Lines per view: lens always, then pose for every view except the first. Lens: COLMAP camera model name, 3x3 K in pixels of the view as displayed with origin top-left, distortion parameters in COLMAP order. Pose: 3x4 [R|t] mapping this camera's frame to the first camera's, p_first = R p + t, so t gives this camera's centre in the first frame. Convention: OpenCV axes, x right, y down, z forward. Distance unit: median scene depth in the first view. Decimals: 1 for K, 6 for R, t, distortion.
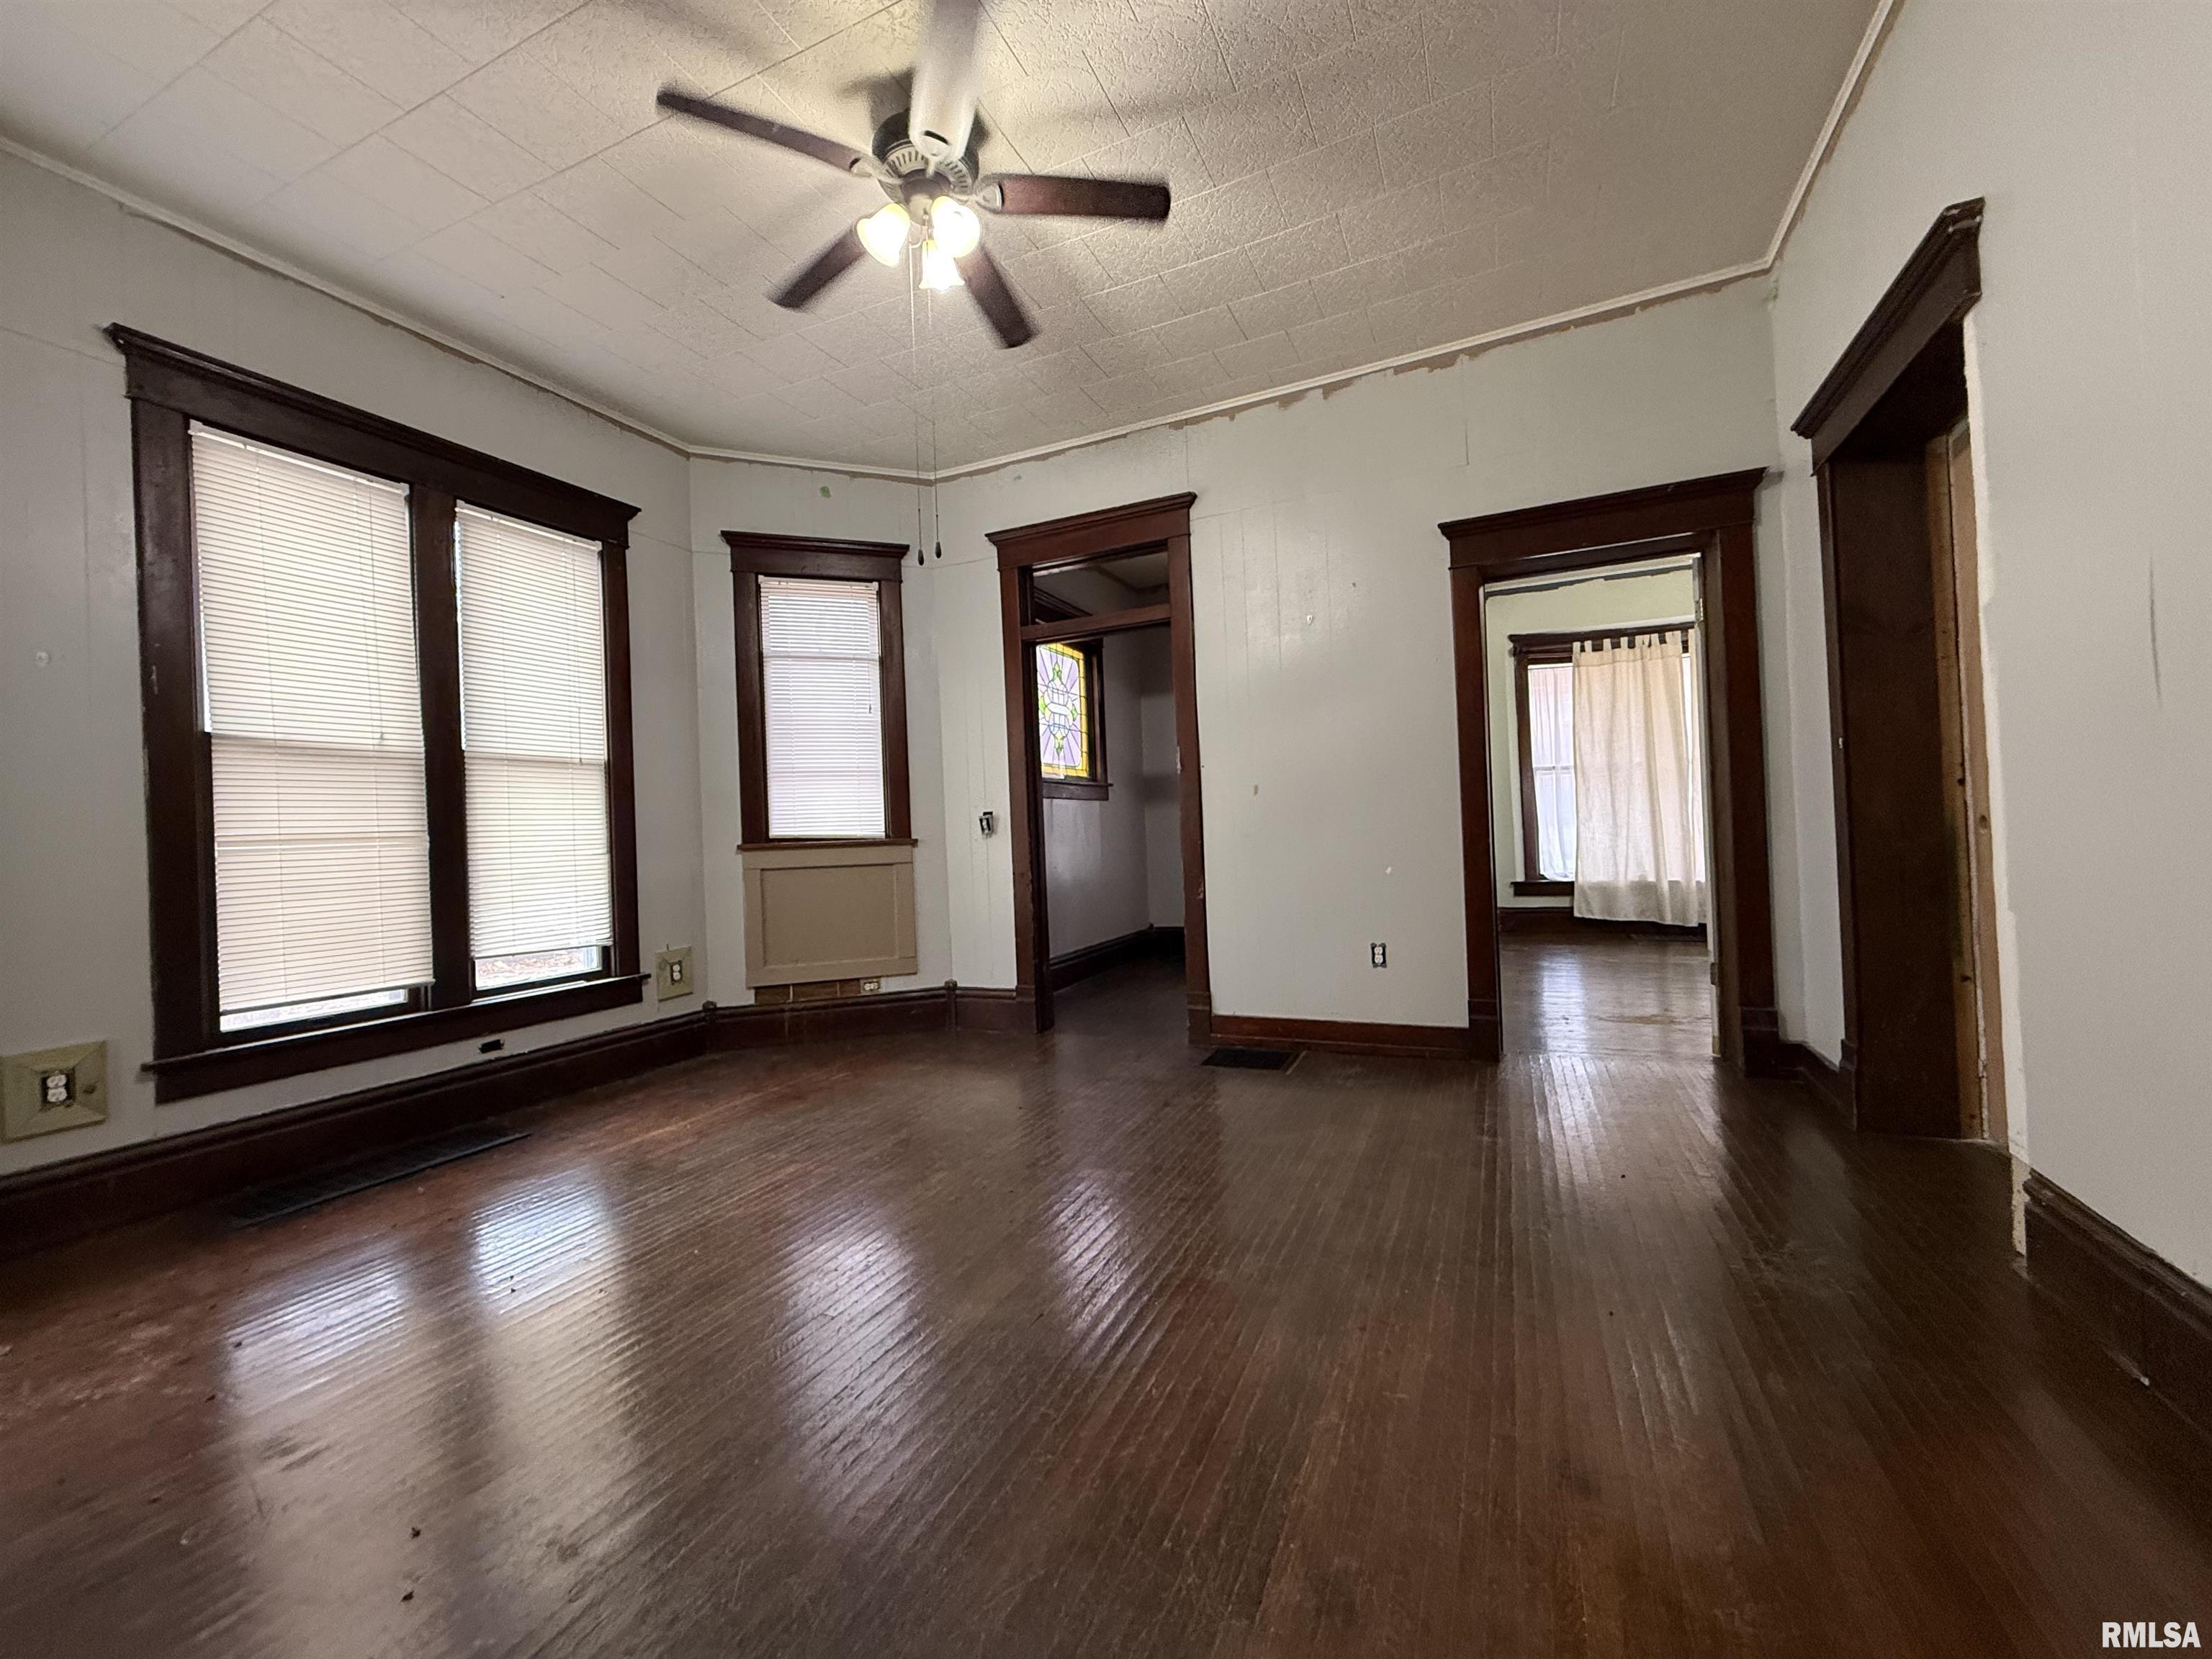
lens RADIAL K [[882.7, 0, 1106.0], [0, 882.7, 829.5], [0, 0, 1]] dist [-0.000888, -0.000979]
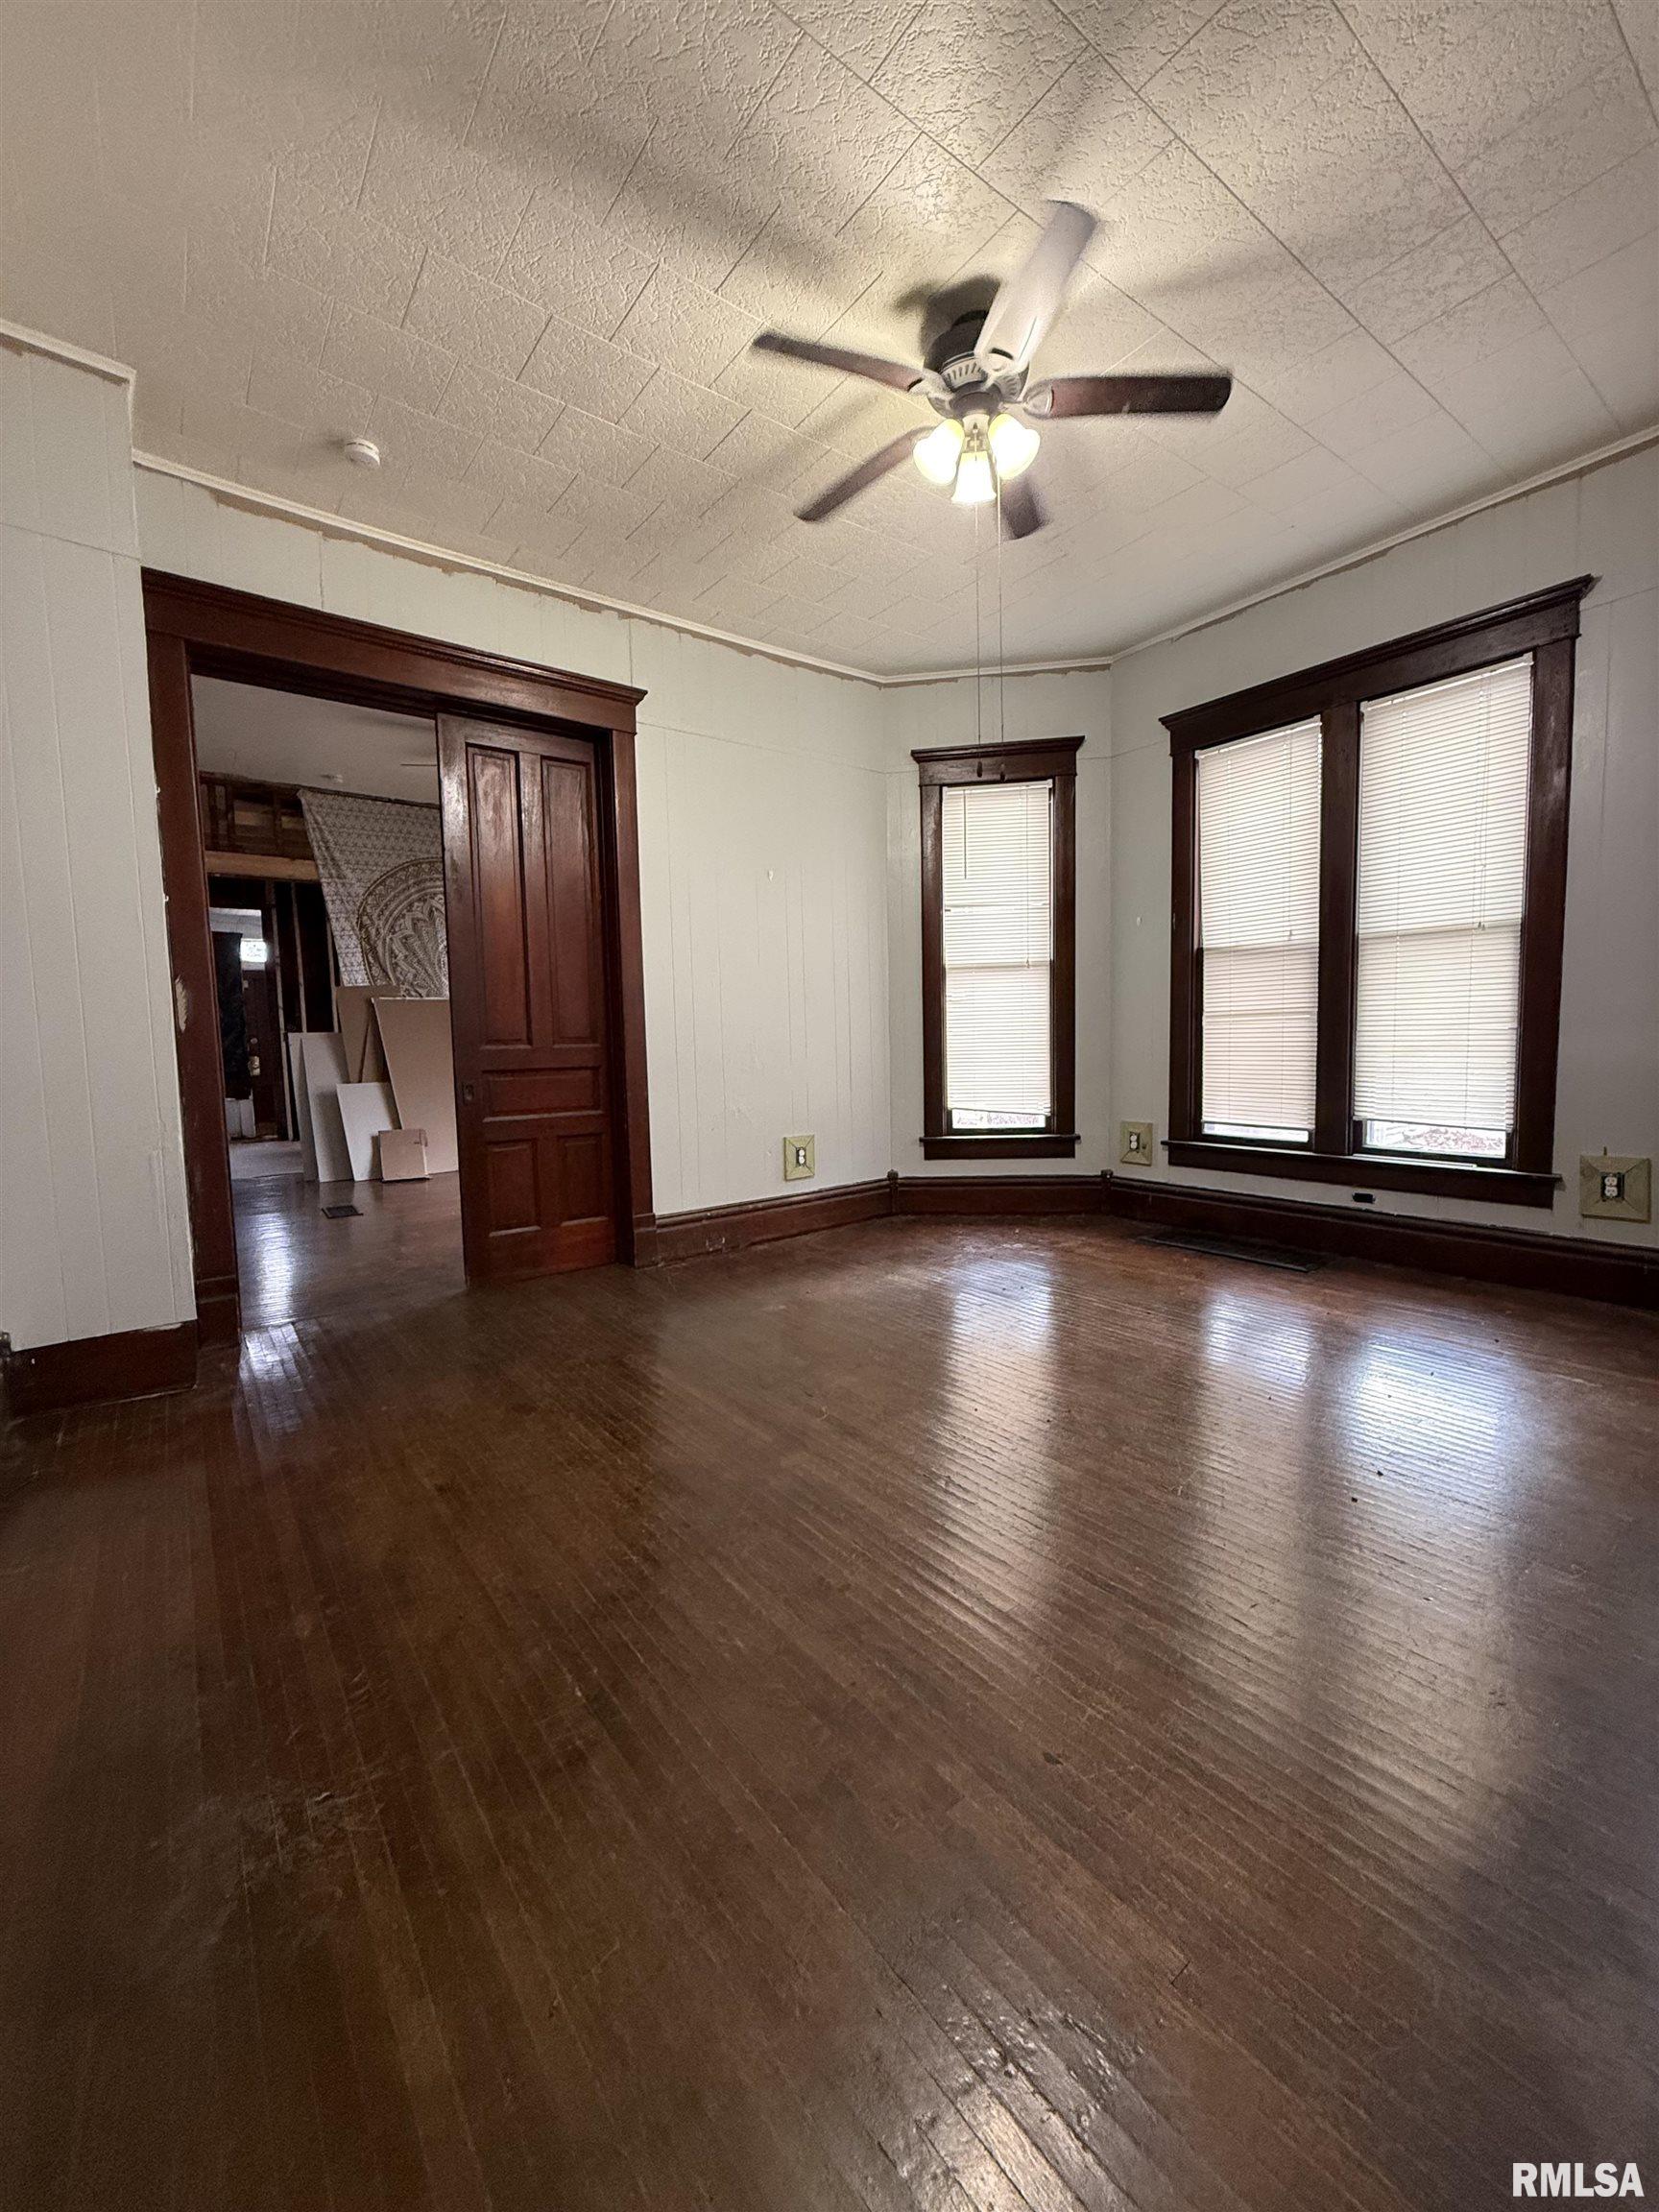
lens RADIAL K [[882.7, 0, 828.0], [0, 882.7, 1098.9], [0, 0, 1]] dist [-0.000888, -0.000979]
pose [[-0.469711, 0.121119, -0.874472, 0.654419], [0.049854, 0.992602, 0.110702, -0.042679], [0.881411, 0.008402, -0.472275, 1.020673]]
